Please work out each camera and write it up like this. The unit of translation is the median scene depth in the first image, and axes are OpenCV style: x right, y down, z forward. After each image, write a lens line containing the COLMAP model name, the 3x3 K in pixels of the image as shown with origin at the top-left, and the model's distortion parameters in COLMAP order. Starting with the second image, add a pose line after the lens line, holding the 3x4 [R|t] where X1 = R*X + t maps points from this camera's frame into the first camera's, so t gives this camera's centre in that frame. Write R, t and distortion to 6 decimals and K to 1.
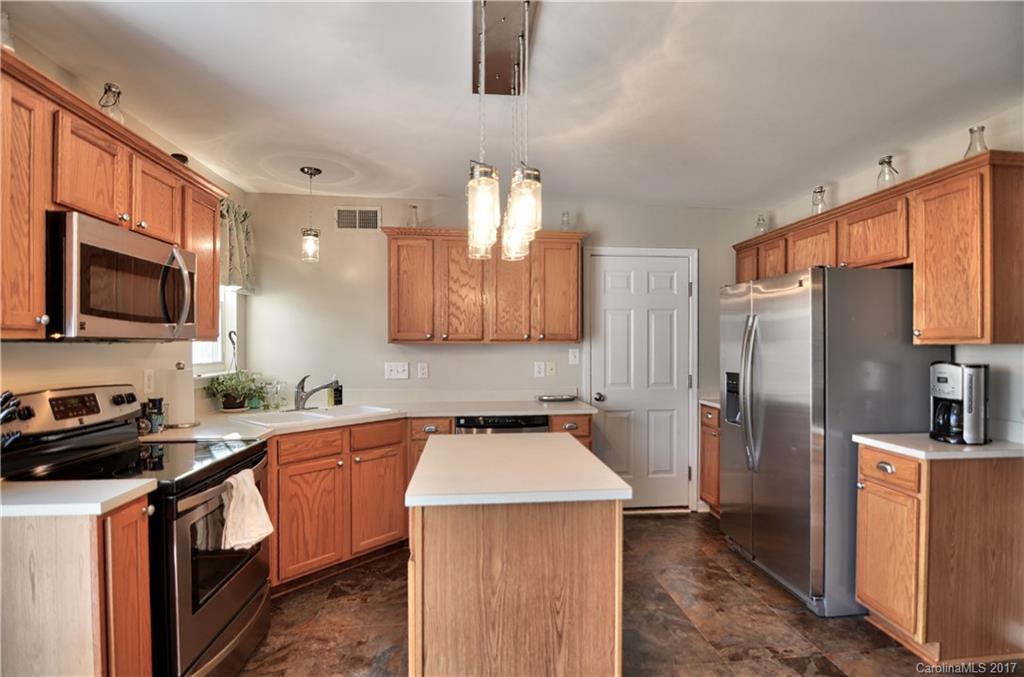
lens RADIAL K [[511.5, 0, 528.4], [0, 511.5, 350.2], [0, 0, 1]] dist [-0.001368, -0.015570]
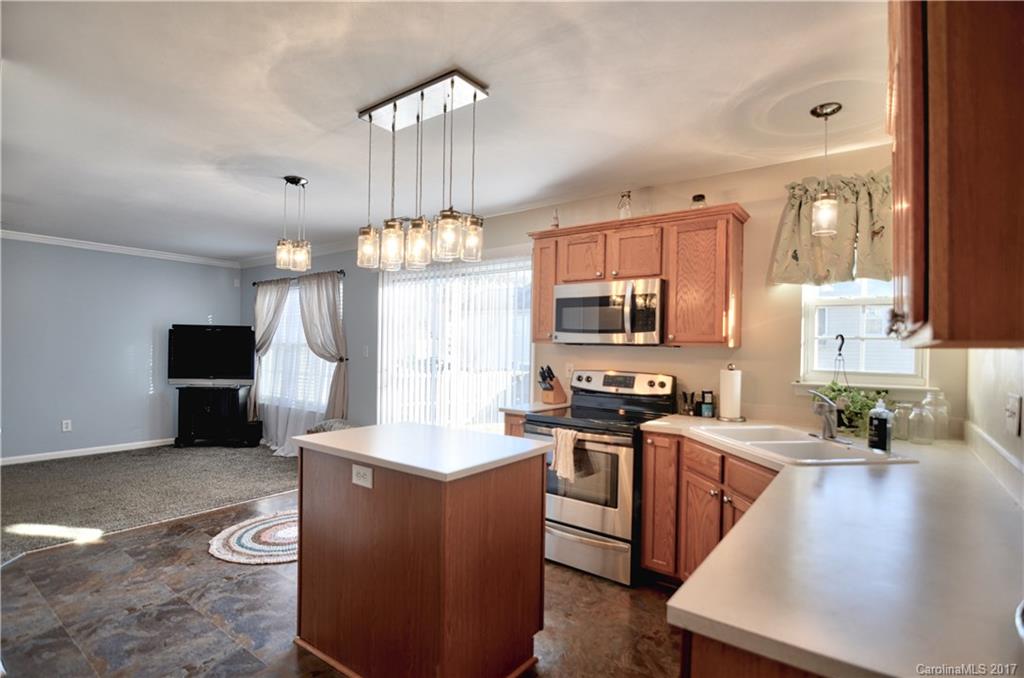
lens RADIAL K [[493.0, 0, 515.8], [0, 493.0, 342.1], [0, 0, 1]] dist [-0.000421, -0.000071]
pose [[-0.684871, -0.014931, -0.728511, 0.456669], [-0.020699, 0.999785, -0.001032, -0.013316], [0.728370, 0.014373, -0.685033, 1.392709]]
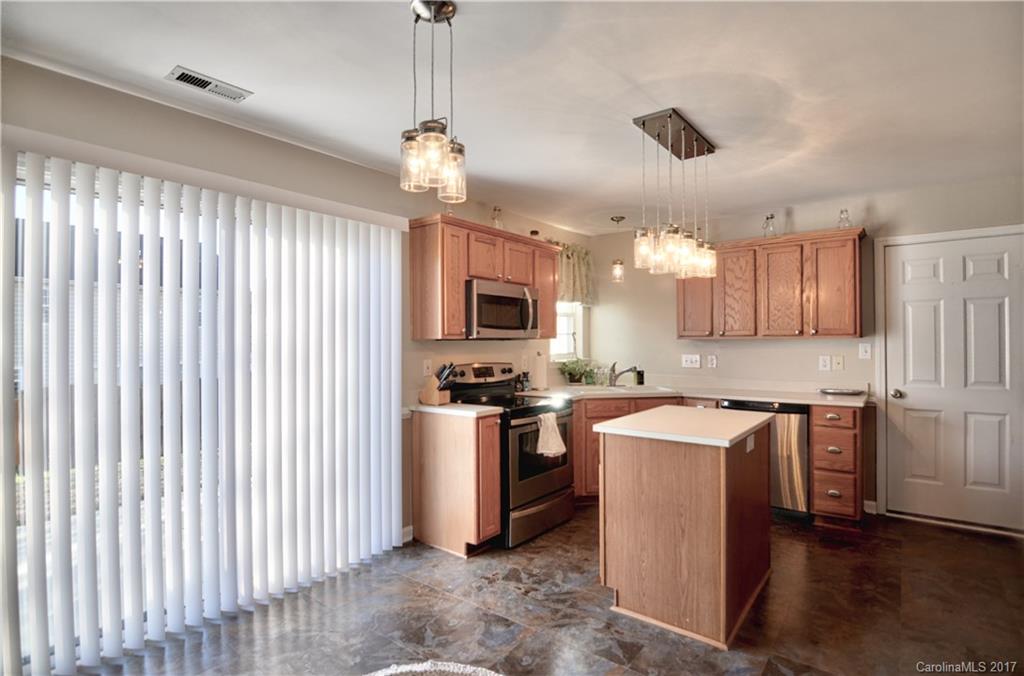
lens RADIAL K [[511.5, 0, 528.4], [0, 511.5, 349.7], [0, 0, 1]] dist [-0.001368, -0.015570]
pose [[0.723515, 0.006614, -0.690276, 0.452034], [-0.001050, 0.999963, 0.008480, 0.003084], [0.690307, -0.005410, 0.723496, -0.245086]]
